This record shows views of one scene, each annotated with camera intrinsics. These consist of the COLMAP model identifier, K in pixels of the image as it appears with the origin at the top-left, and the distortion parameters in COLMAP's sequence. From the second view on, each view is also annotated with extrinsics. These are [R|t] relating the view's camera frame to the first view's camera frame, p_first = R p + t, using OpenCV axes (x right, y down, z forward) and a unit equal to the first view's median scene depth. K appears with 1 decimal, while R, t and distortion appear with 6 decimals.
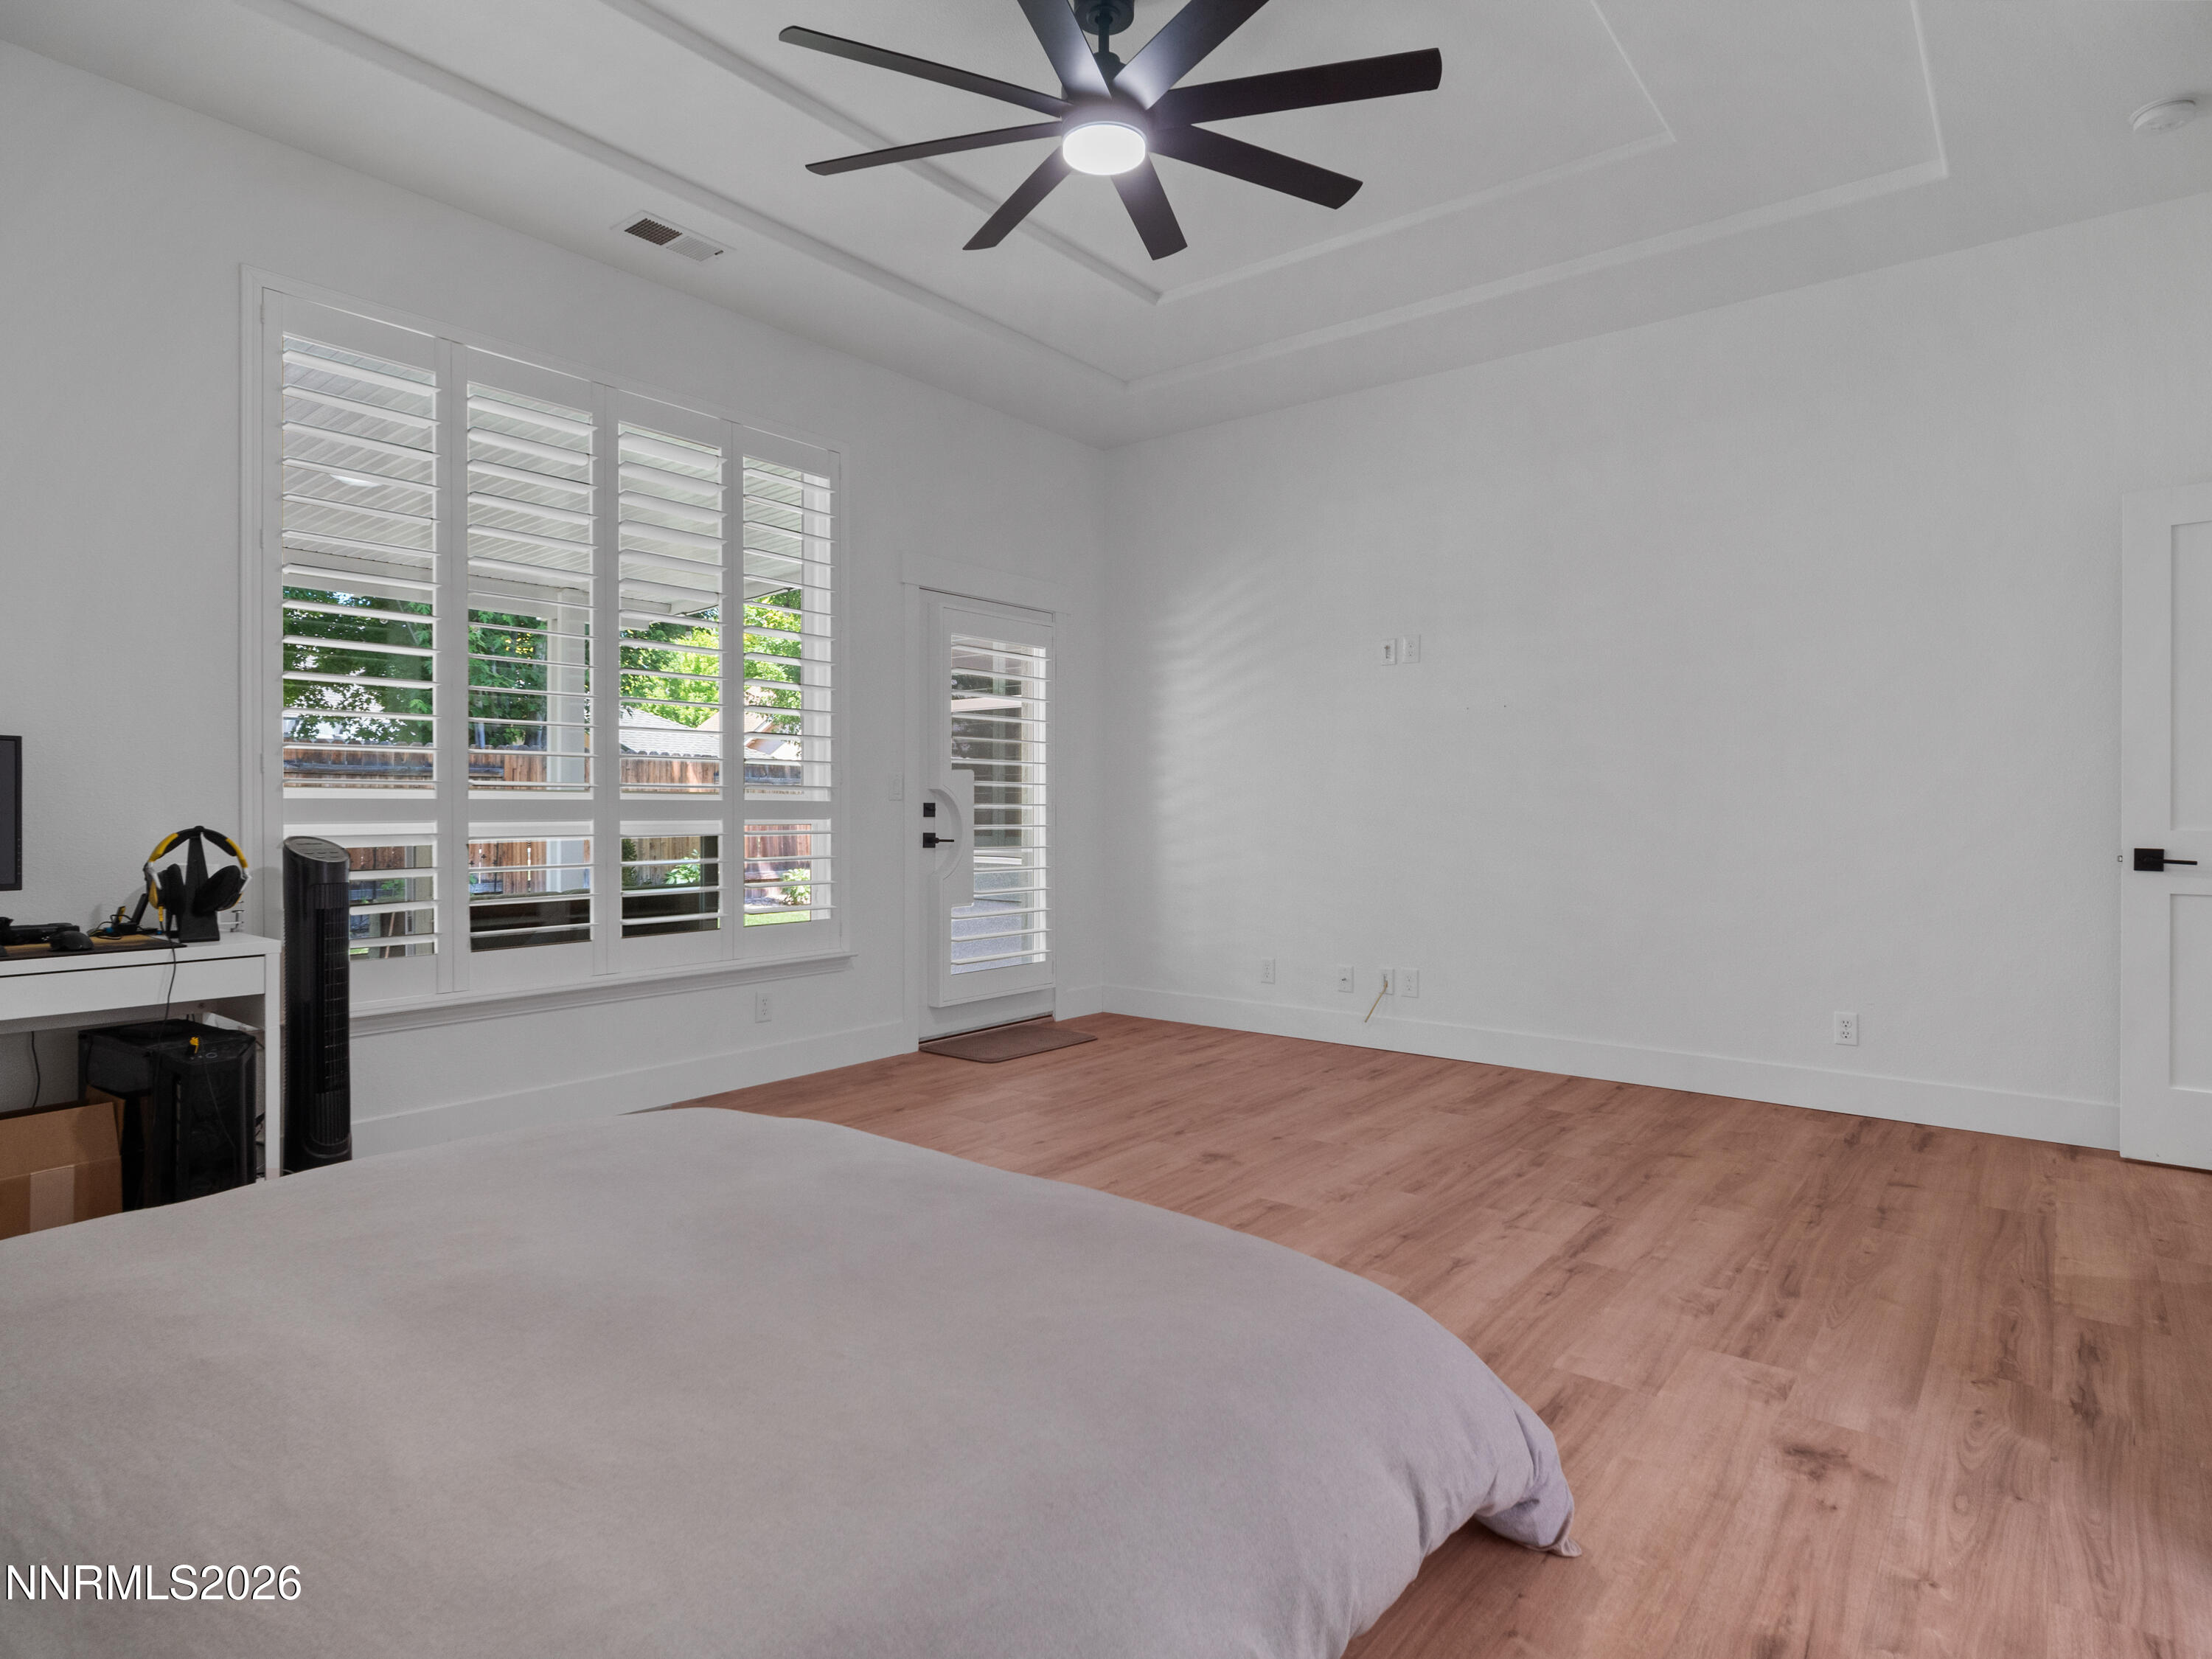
lens RADIAL K [[1210.9, 0, 1096.5], [0, 1210.9, 818.4], [0, 0, 1]] dist [-0.001097, -0.003397]
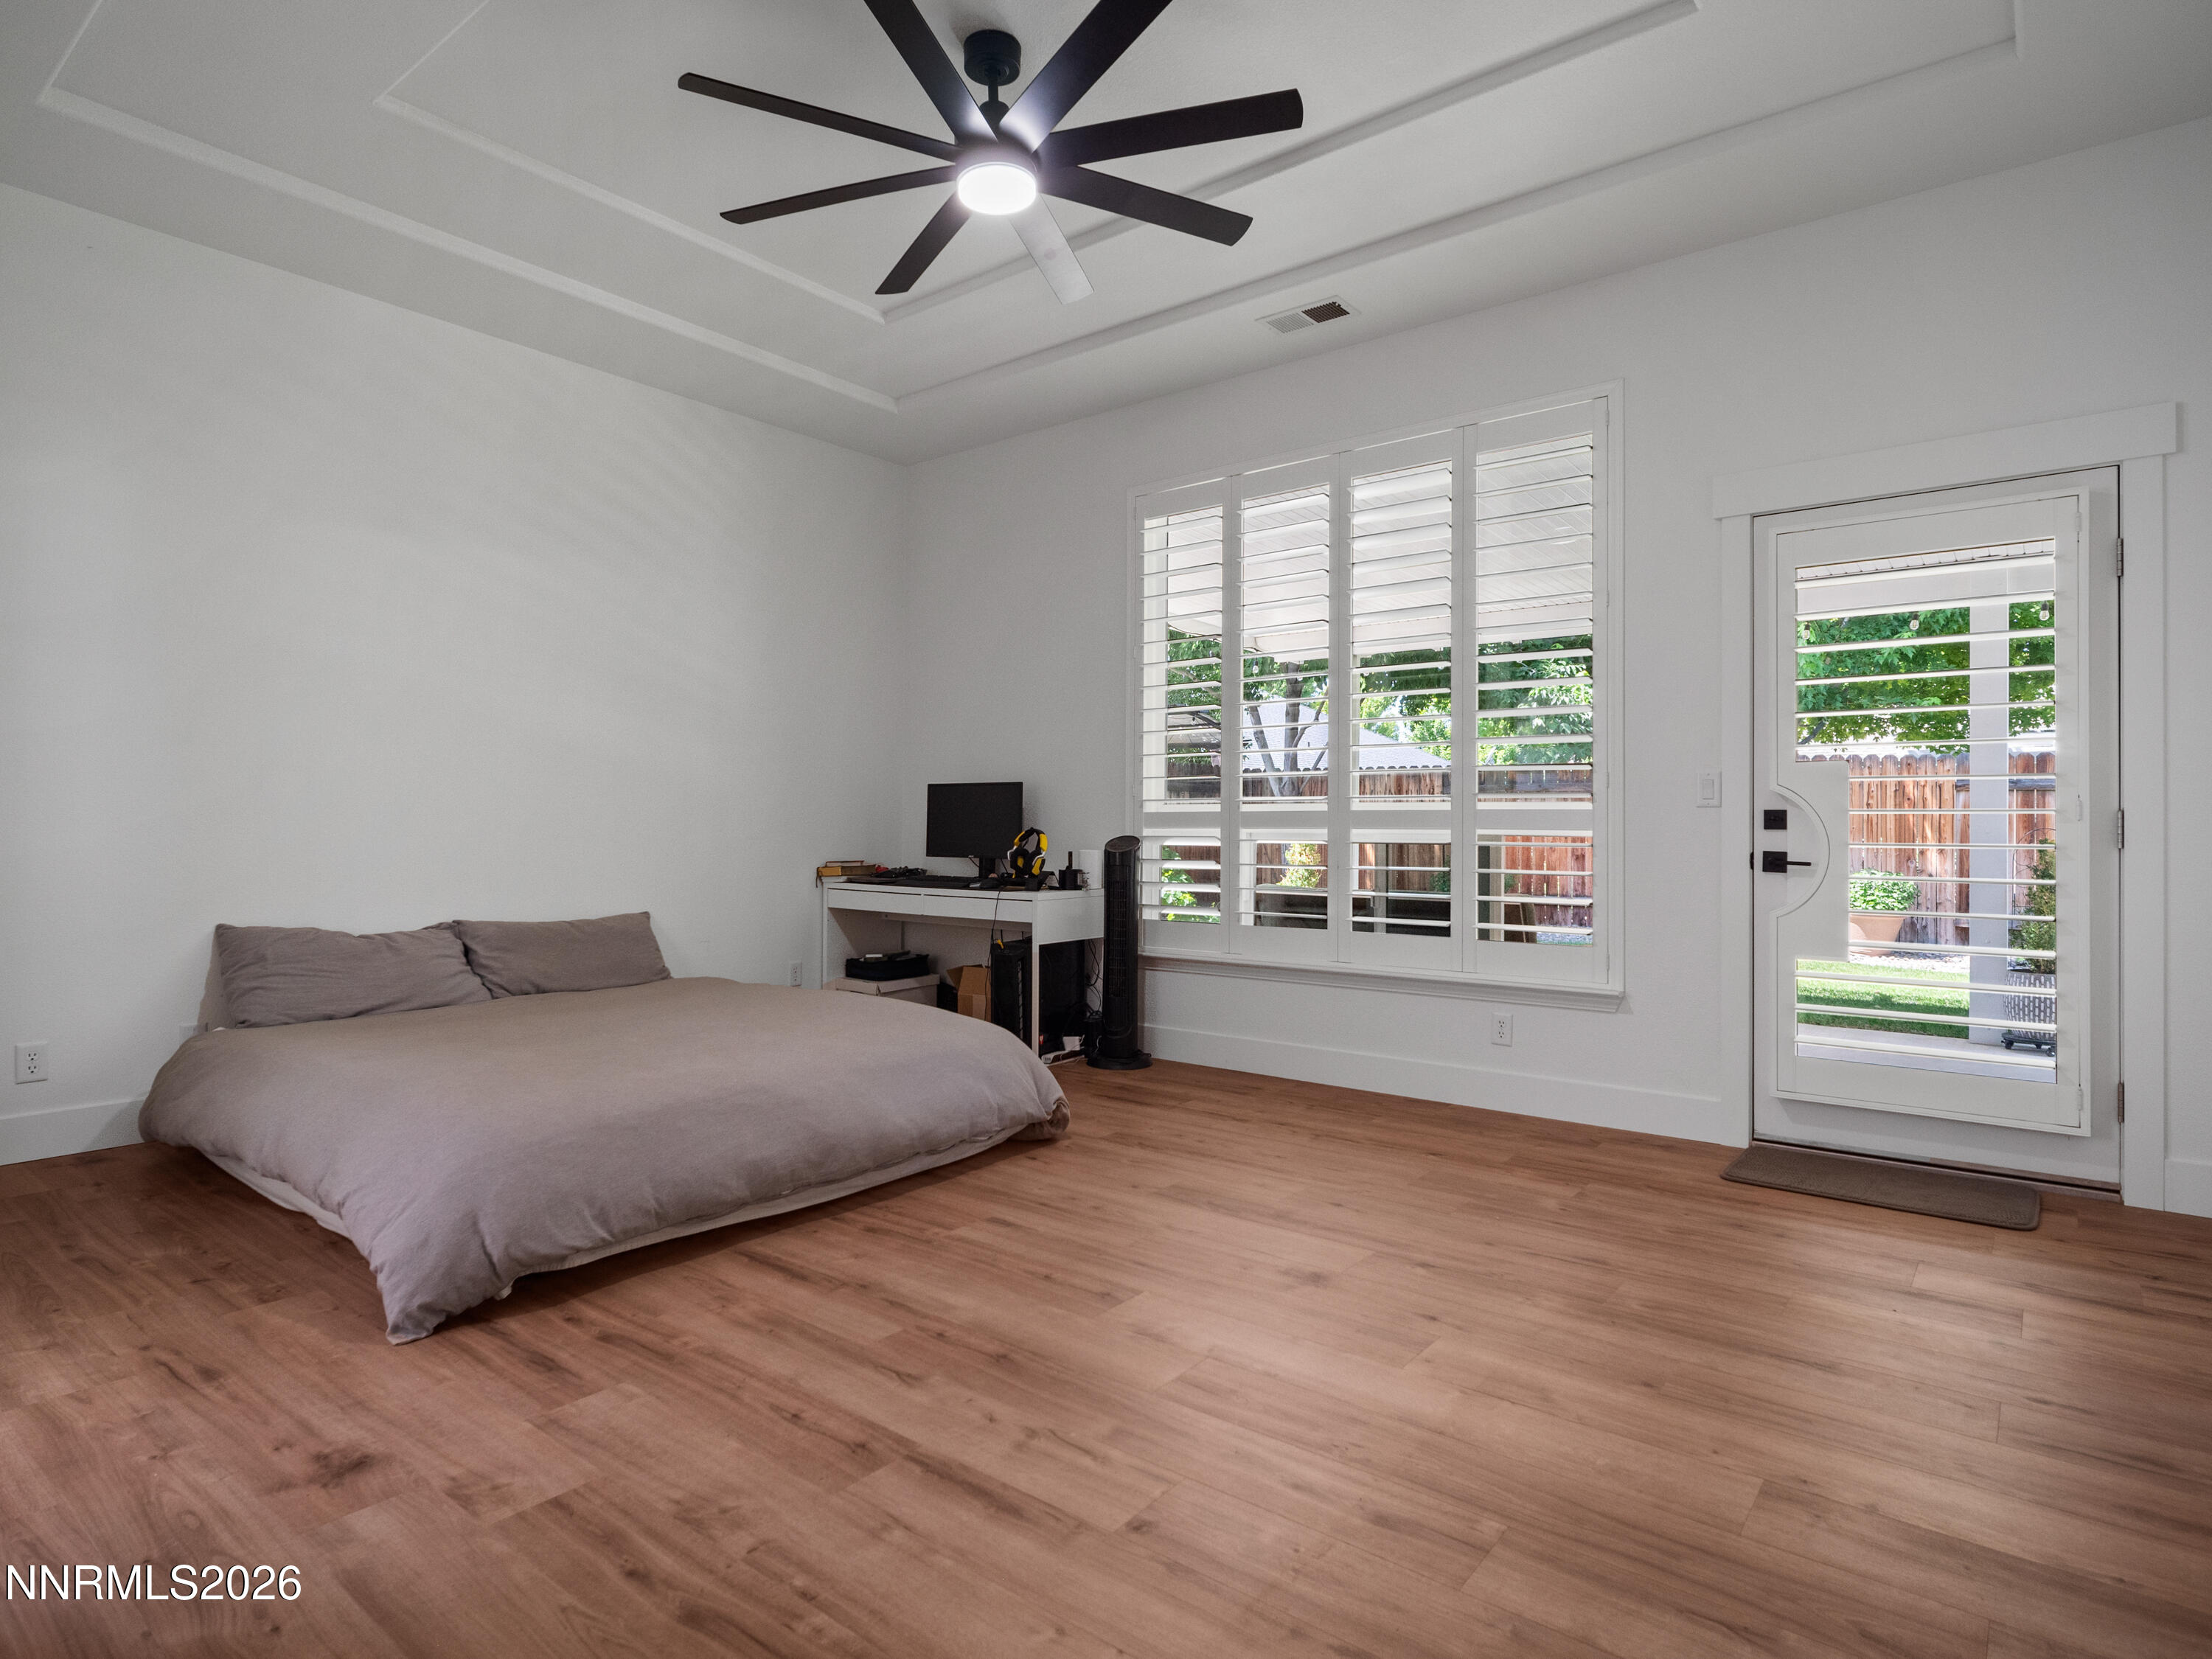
lens RADIAL K [[1210.9, 0, 1092.6], [0, 1210.9, 824.9], [0, 0, 1]] dist [-0.001097, -0.003397]
pose [[-0.006039, -0.002930, -0.999977, 1.185175], [-0.013646, 0.999903, -0.002847, 0.007150], [0.999889, 0.013629, -0.006078, 1.215802]]
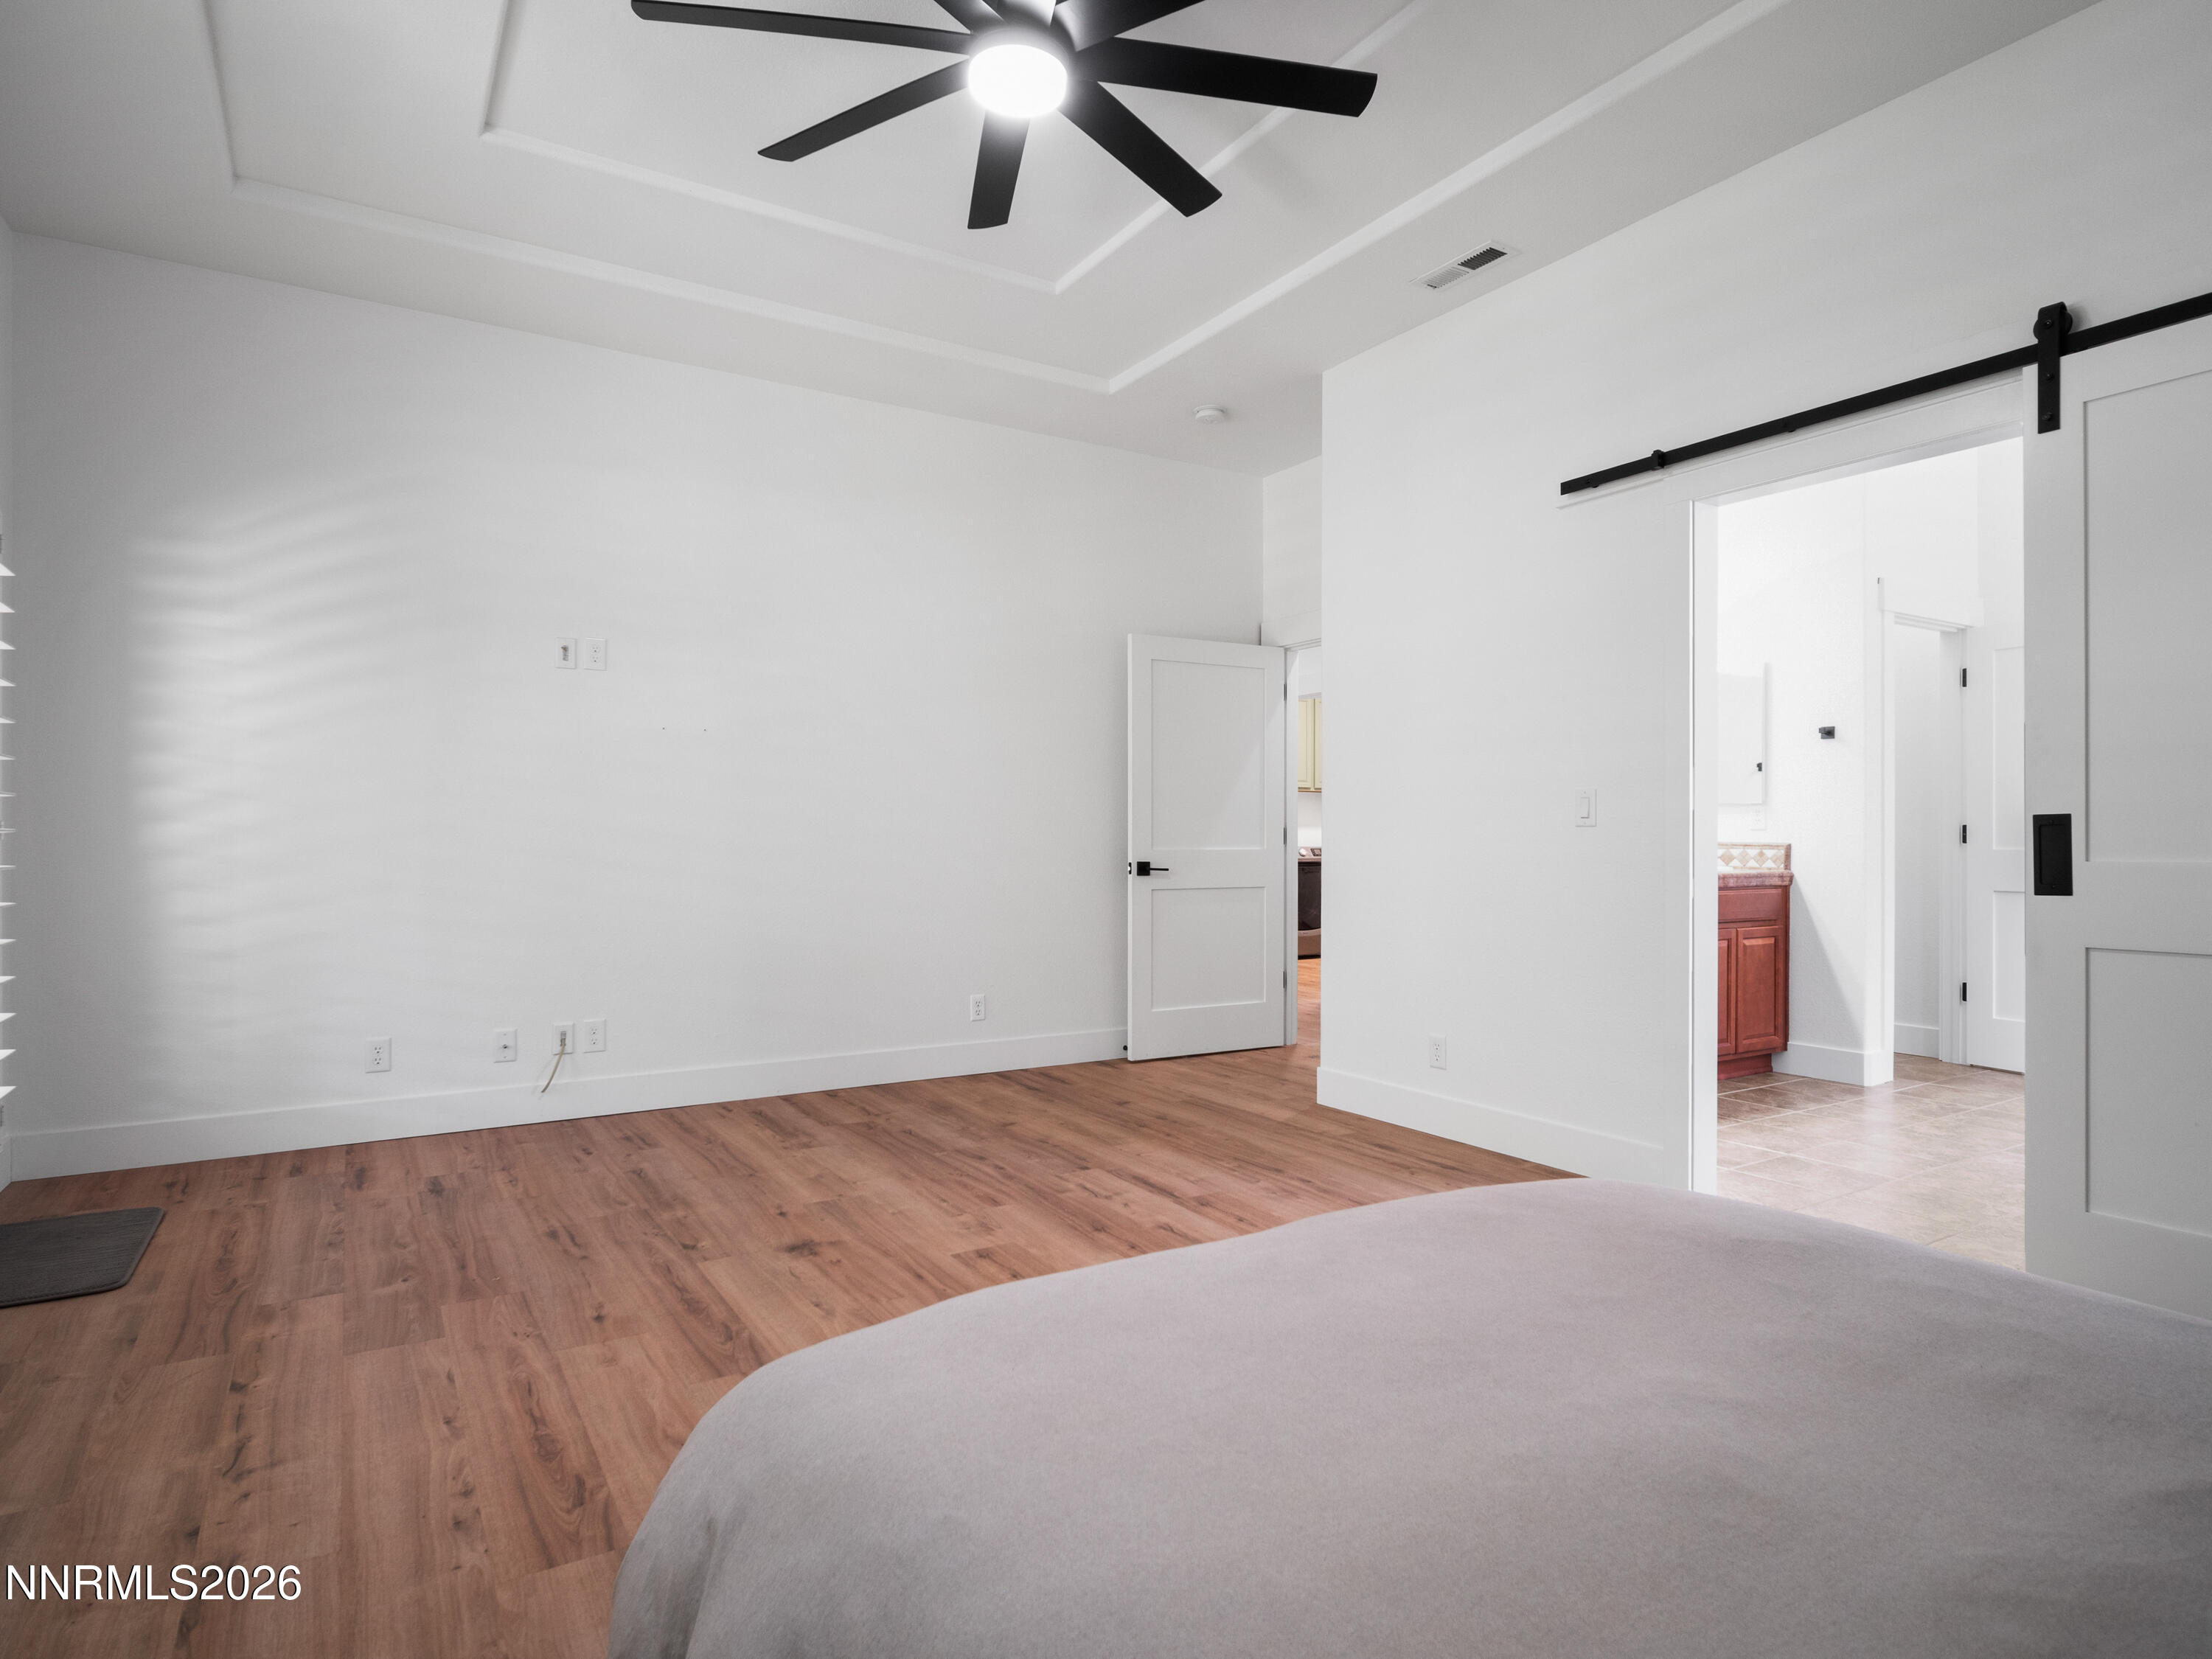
lens RADIAL K [[1210.9, 0, 1104.5], [0, 1210.9, 834.5], [0, 0, 1]] dist [-0.001097, -0.003397]
pose [[0.332198, 0.000493, 0.943209, -0.885216], [0.007665, 0.999965, -0.003223, -0.007626], [-0.943178, 0.008300, 0.332183, 0.723617]]
